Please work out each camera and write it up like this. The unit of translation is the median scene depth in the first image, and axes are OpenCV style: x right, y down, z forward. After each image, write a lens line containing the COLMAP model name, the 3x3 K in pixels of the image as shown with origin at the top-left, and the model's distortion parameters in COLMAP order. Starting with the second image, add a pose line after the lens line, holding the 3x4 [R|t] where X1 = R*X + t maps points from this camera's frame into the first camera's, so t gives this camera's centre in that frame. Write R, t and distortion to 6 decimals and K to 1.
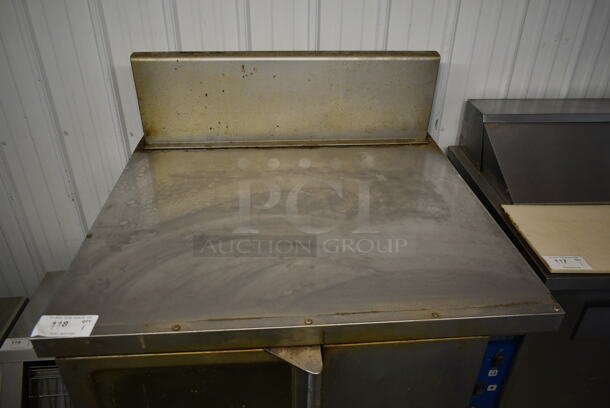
lens RADIAL K [[465.2, 0, 306.1], [0, 465.2, 205.5], [0, 0, 1]] dist [-0.024005, 0.015215]
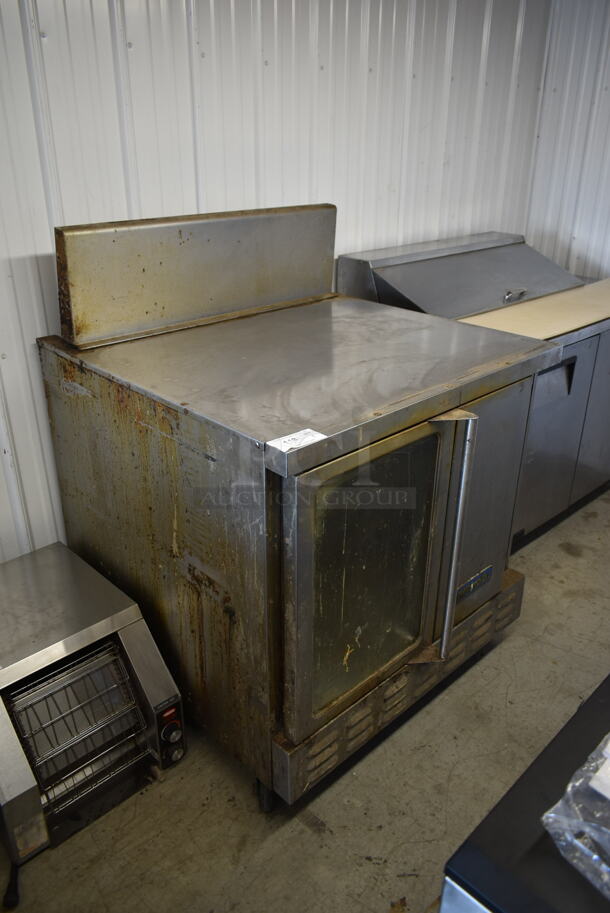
lens RADIAL K [[696.3, 0, 303.8], [0, 696.3, 452.9], [0, 0, 1]] dist [-0.024005, 0.015215]
pose [[0.773535, -0.275694, 0.570645, -0.805530], [0.332574, 0.943065, 0.004800, 0.166984], [-0.539479, 0.186069, 0.821183, -0.136329]]
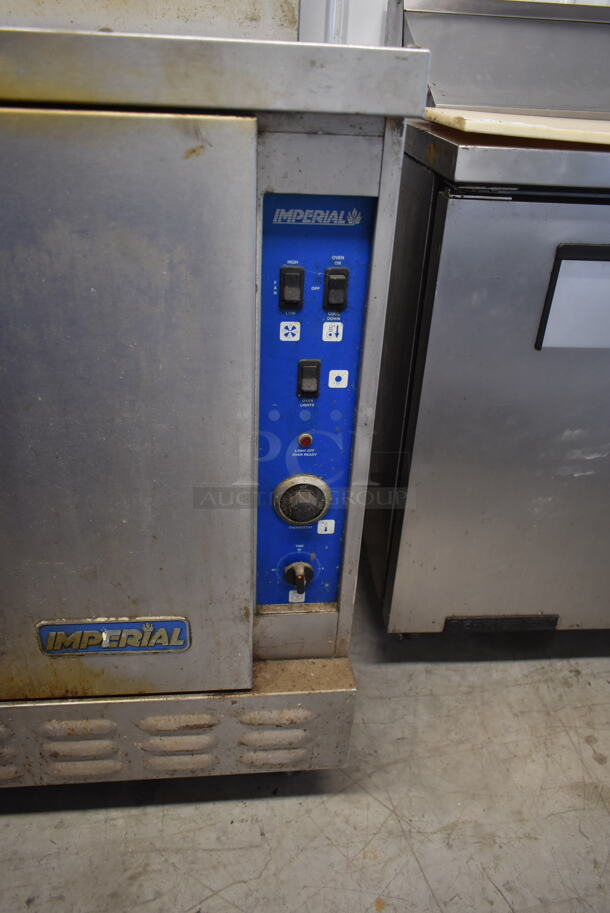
lens RADIAL K [[696.3, 0, 301.3], [0, 696.3, 463.4], [0, 0, 1]] dist [-0.024005, 0.015215]
pose [[0.999173, 0.013098, 0.038487, 0.265071], [-0.012734, 0.999872, -0.009692, 0.378690], [-0.038609, 0.009194, 0.999212, 0.242390]]
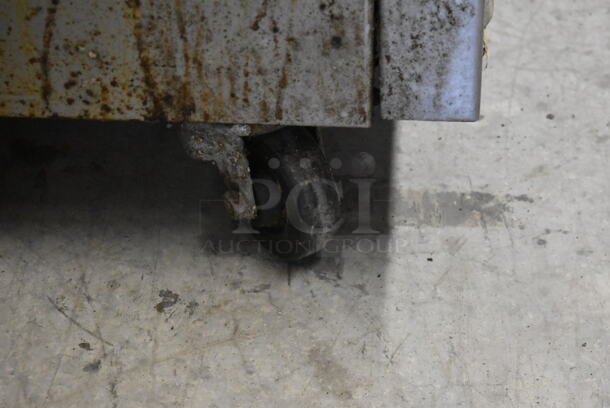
lens RADIAL K [[1435.1, 0, 305.1], [0, 1435.1, 204.0], [0, 0, 1]] dist [-0.033853, 0.000000]
pose [[0.149720, -0.647633, 0.747098, -0.820494], [0.525197, 0.692293, 0.494873, 0.389539], [-0.837707, 0.318281, 0.443784, 0.693178]]
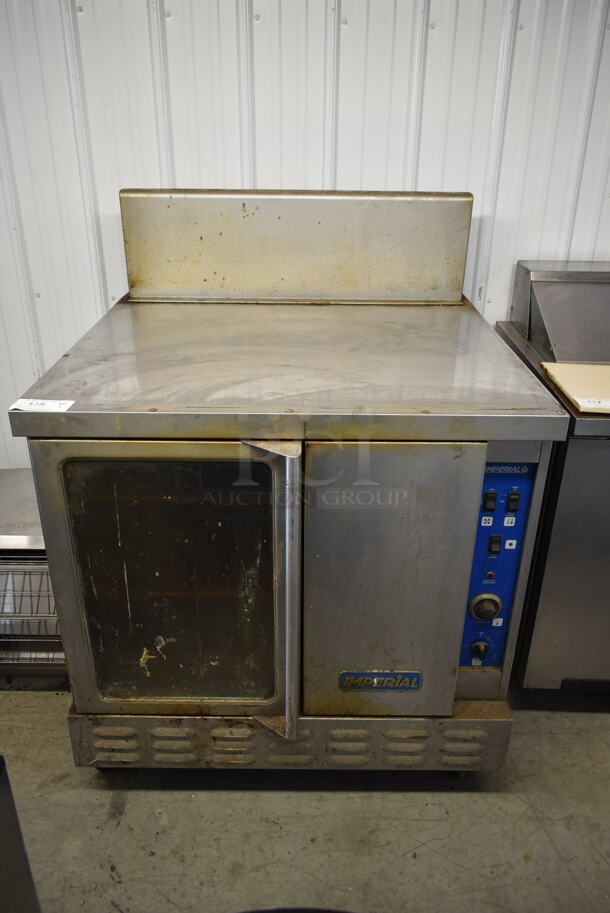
lens RADIAL K [[696.3, 0, 304.8], [0, 696.3, 455.7], [0, 0, 1]] dist [-0.024005, 0.015215]
pose [[0.996974, 0.029624, -0.071867, 0.085898], [-0.036323, 0.994931, -0.093773, 0.285182], [0.068724, 0.096100, 0.992996, -0.246449]]
